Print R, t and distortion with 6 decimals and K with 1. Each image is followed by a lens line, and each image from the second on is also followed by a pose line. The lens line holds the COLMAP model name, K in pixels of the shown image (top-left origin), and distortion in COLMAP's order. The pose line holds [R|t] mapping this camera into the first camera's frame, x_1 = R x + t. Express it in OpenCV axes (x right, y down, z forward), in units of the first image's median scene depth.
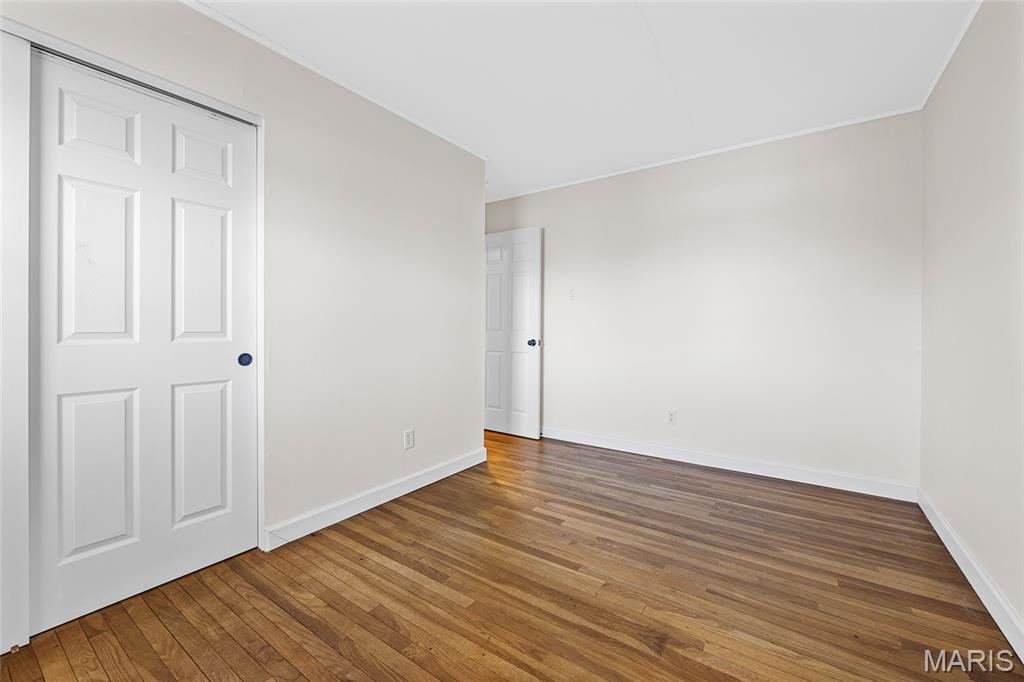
lens RADIAL K [[415.2, 0, 515.7], [0, 415.2, 329.1], [0, 0, 1]] dist [-0.006117, 0.000013]
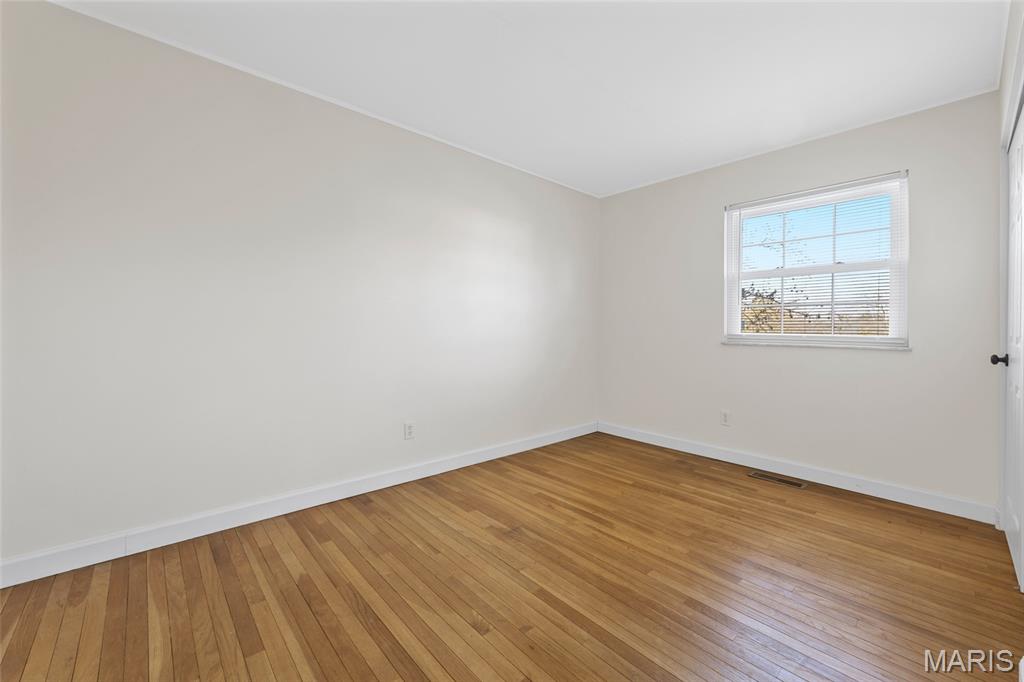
lens RADIAL K [[415.2, 0, 515.7], [0, 415.2, 329.1], [0, 0, 1]] dist [-0.006117, 0.000013]
pose [[-0.976053, -0.013017, 0.217143, 0.009872], [-0.011786, 0.999906, 0.006960, -0.001545], [-0.217213, 0.004234, -0.976115, 1.880157]]
